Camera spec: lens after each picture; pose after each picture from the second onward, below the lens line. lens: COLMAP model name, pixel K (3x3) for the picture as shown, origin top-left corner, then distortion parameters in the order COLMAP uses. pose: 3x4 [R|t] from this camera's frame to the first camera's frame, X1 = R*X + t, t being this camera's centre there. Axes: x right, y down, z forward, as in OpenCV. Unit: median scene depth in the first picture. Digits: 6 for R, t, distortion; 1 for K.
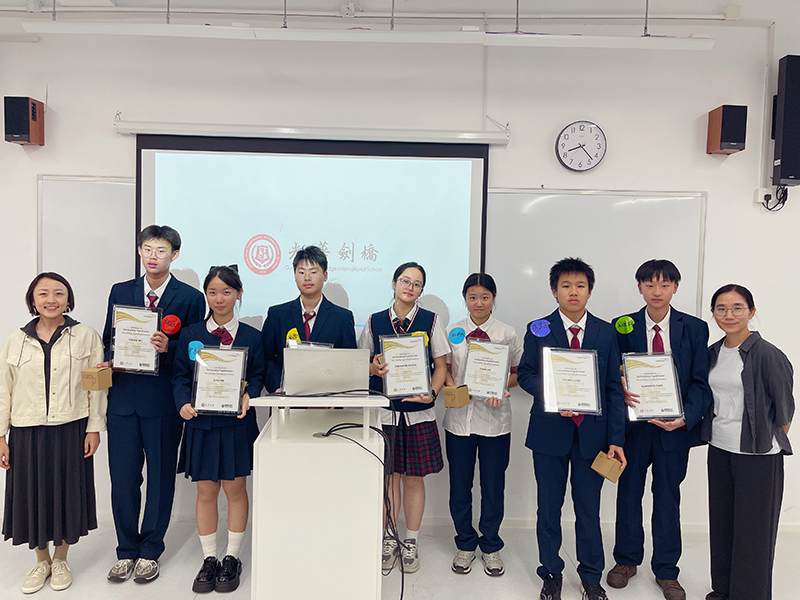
lens RADIAL K [[595.1, 0, 402.2], [0, 595.1, 304.4], [0, 0, 1]] dist [0.036880, -0.029025]
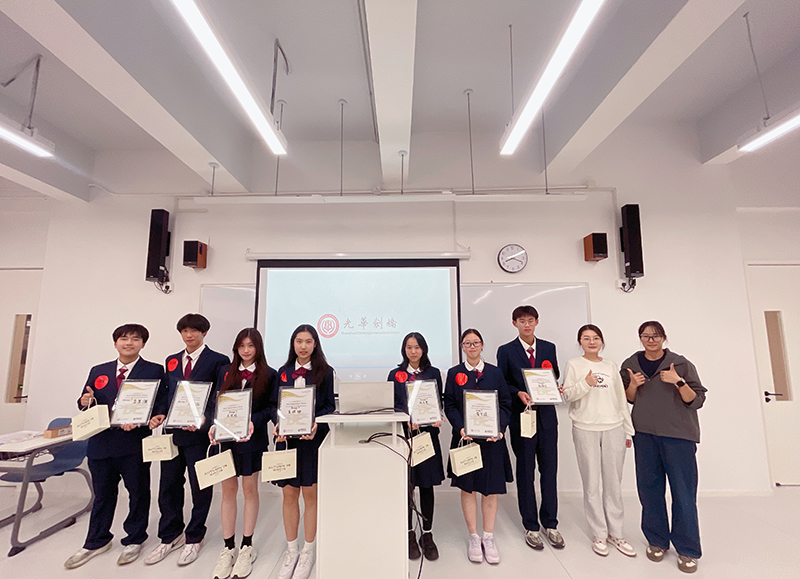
lens RADIAL K [[319.4, 0, 398.6], [0, 319.4, 305.6], [0, 0, 1]] dist [0.002996, 0.000065]
pose [[0.999339, -0.030171, -0.020285, -0.015371], [0.026604, 0.987146, -0.157594, 0.007394], [0.024779, 0.156950, 0.987296, 0.105527]]
